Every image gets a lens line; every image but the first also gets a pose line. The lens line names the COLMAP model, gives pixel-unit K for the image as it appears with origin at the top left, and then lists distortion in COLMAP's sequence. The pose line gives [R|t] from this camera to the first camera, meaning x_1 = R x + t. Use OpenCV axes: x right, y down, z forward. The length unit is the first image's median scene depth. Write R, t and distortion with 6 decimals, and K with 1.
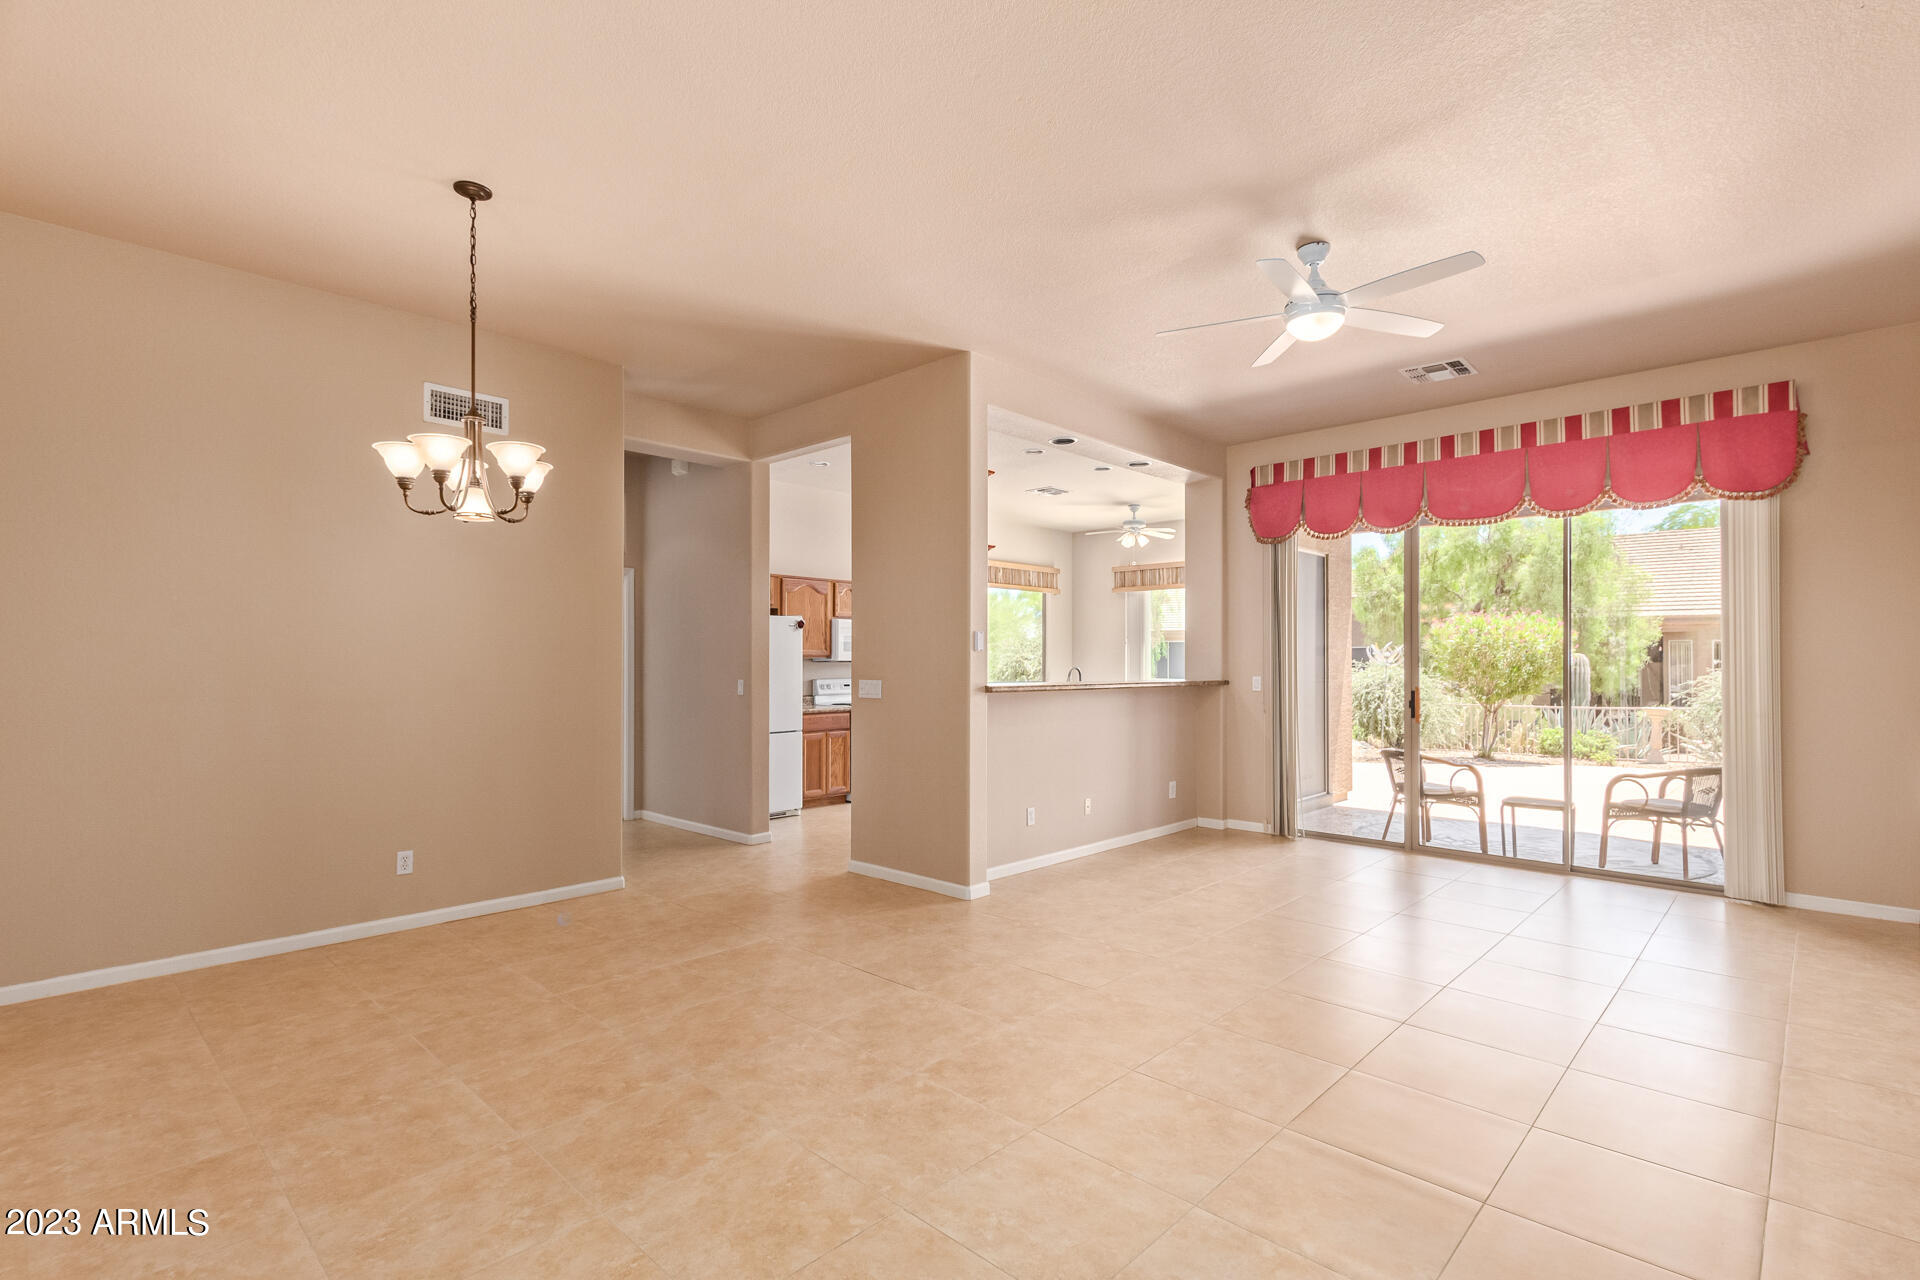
lens RADIAL K [[896.9, 0, 945.9], [0, 896.9, 651.7], [0, 0, 1]] dist [0.009645, -0.004226]
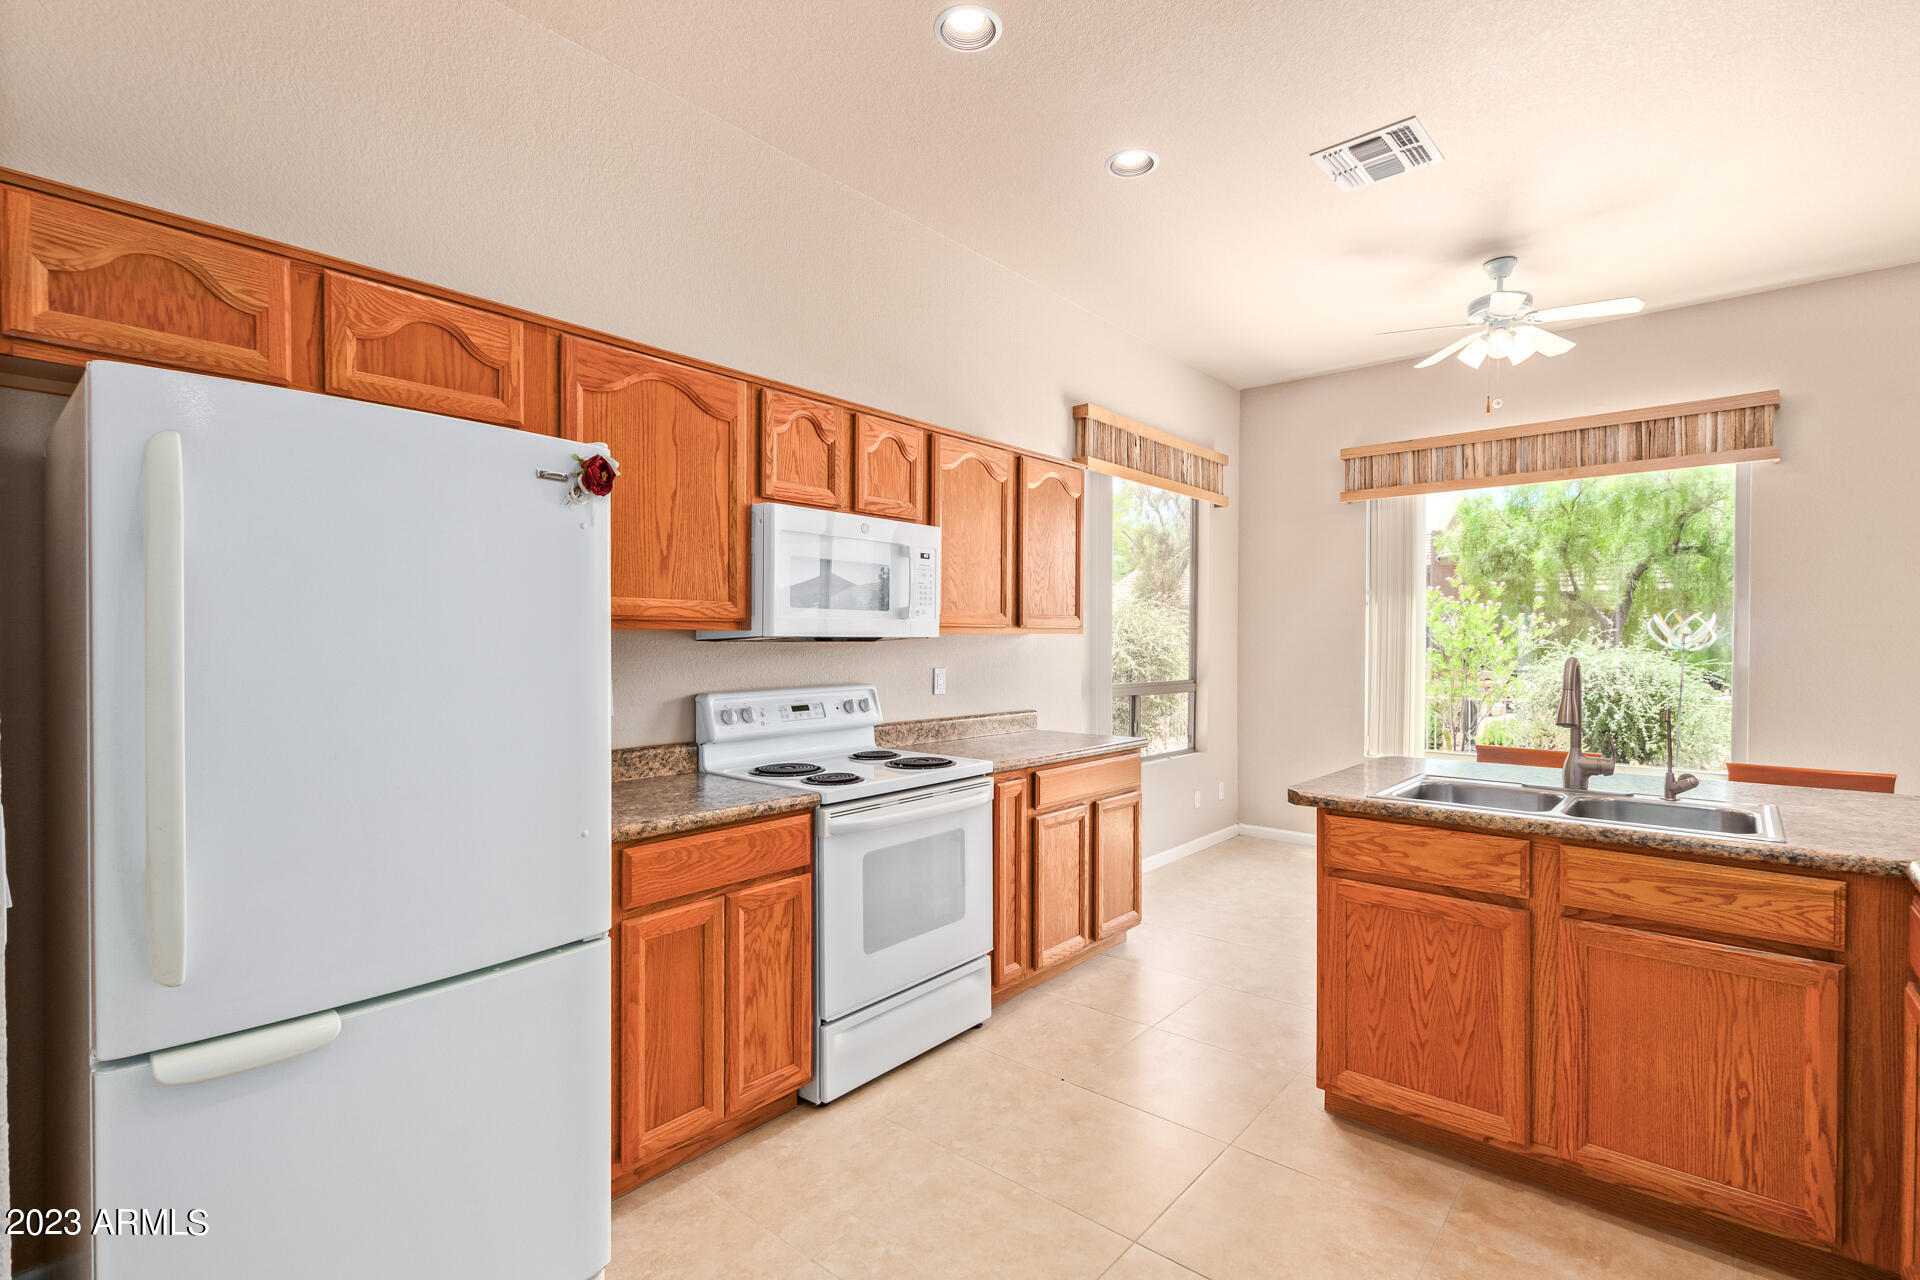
lens RADIAL K [[896.9, 0, 963.9], [0, 896.9, 651.5], [0, 0, 1]] dist [0.009645, -0.004226]
pose [[0.997107, 0.000844, 0.076003, -0.086348], [-0.002614, 0.999728, 0.023191, 0.008777], [-0.075962, -0.023323, 0.996838, 0.762360]]
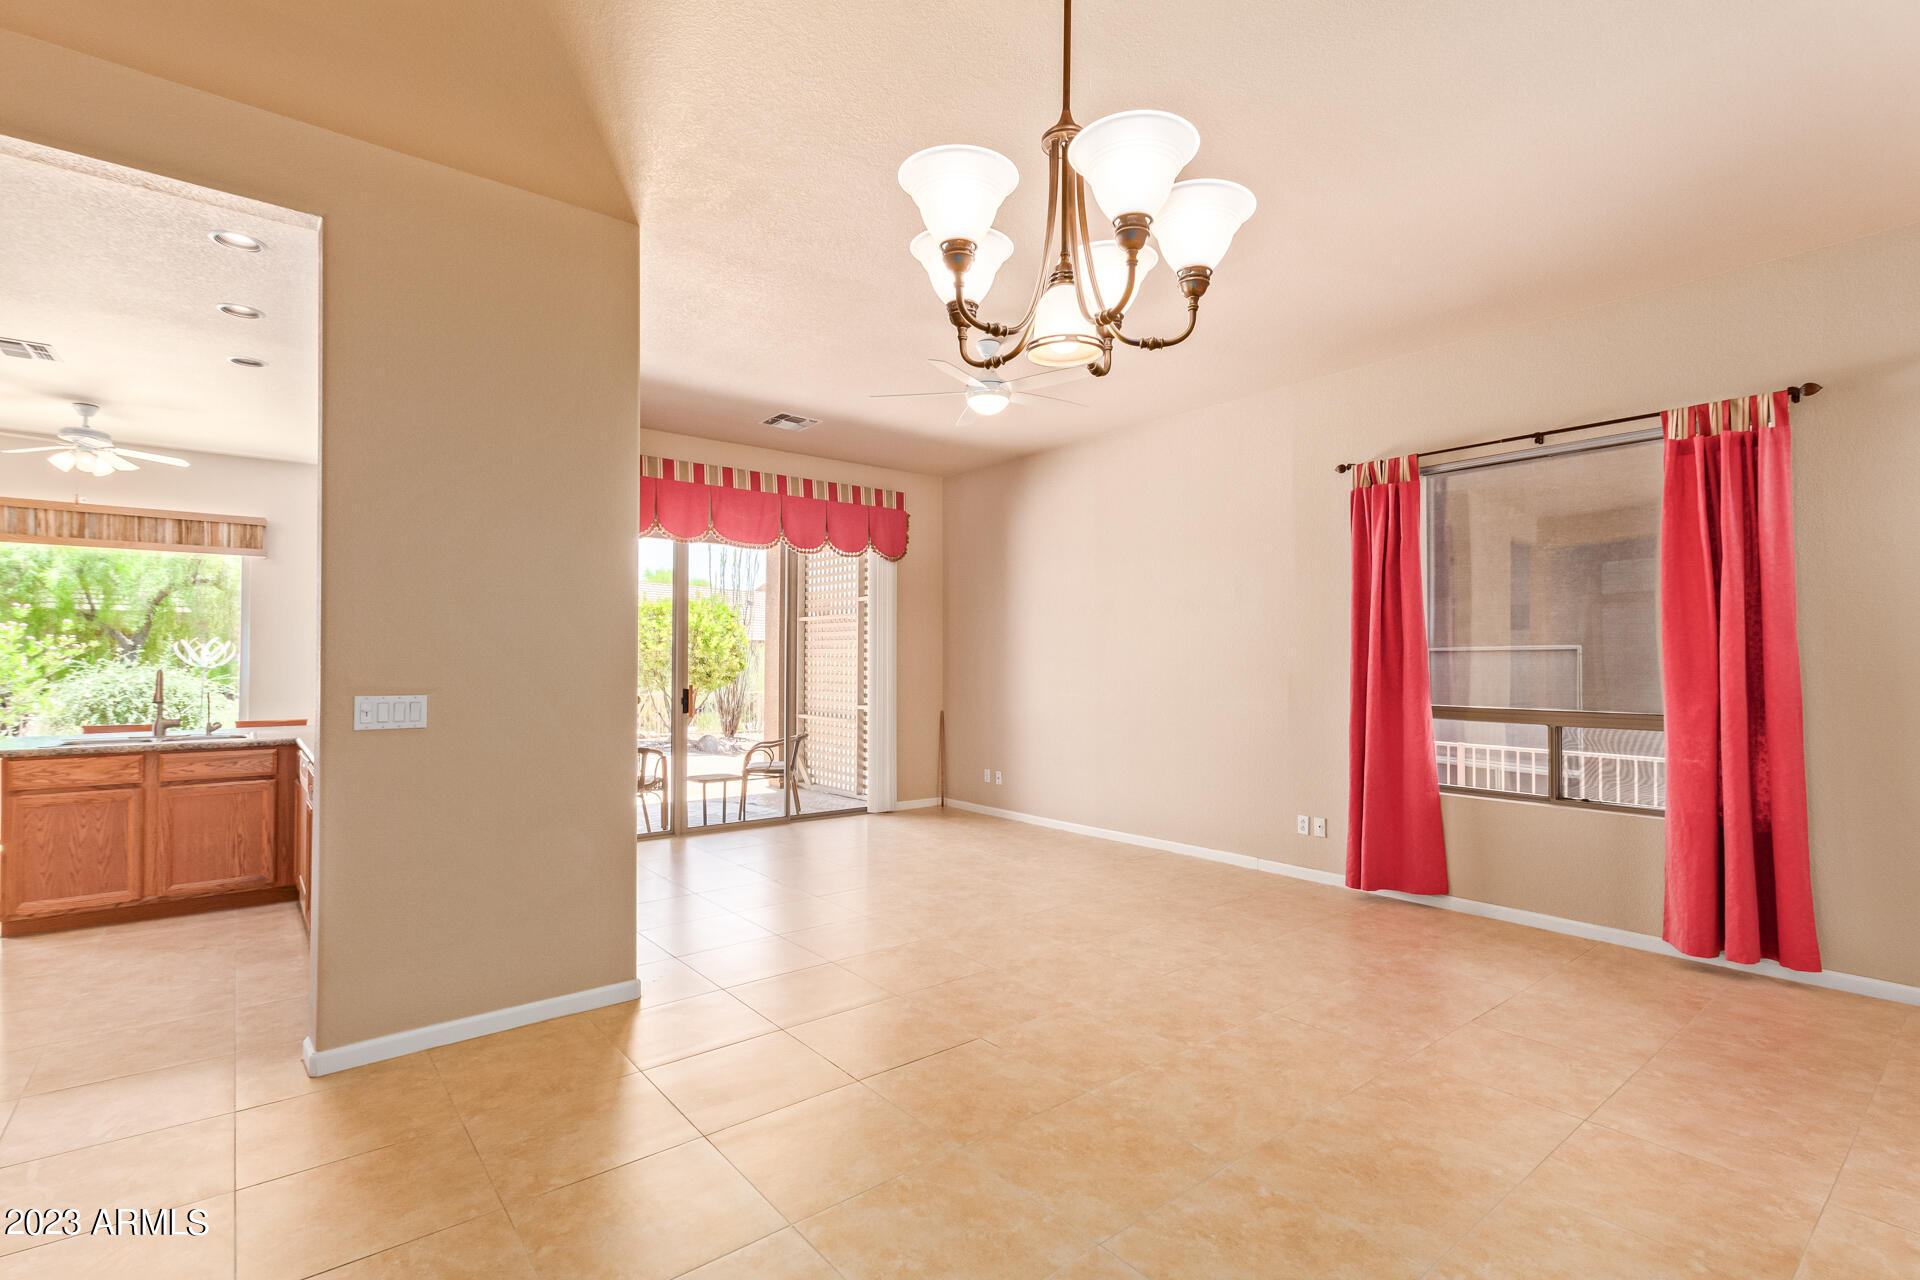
lens RADIAL K [[896.9, 0, 967.2], [0, 896.9, 645.9], [0, 0, 1]] dist [0.009645, -0.004226]
pose [[0.111634, 0.017544, 0.993594, -0.418938], [-0.012616, 0.999789, -0.016236, 0.004078], [-0.993669, -0.010722, 0.111832, 0.422579]]
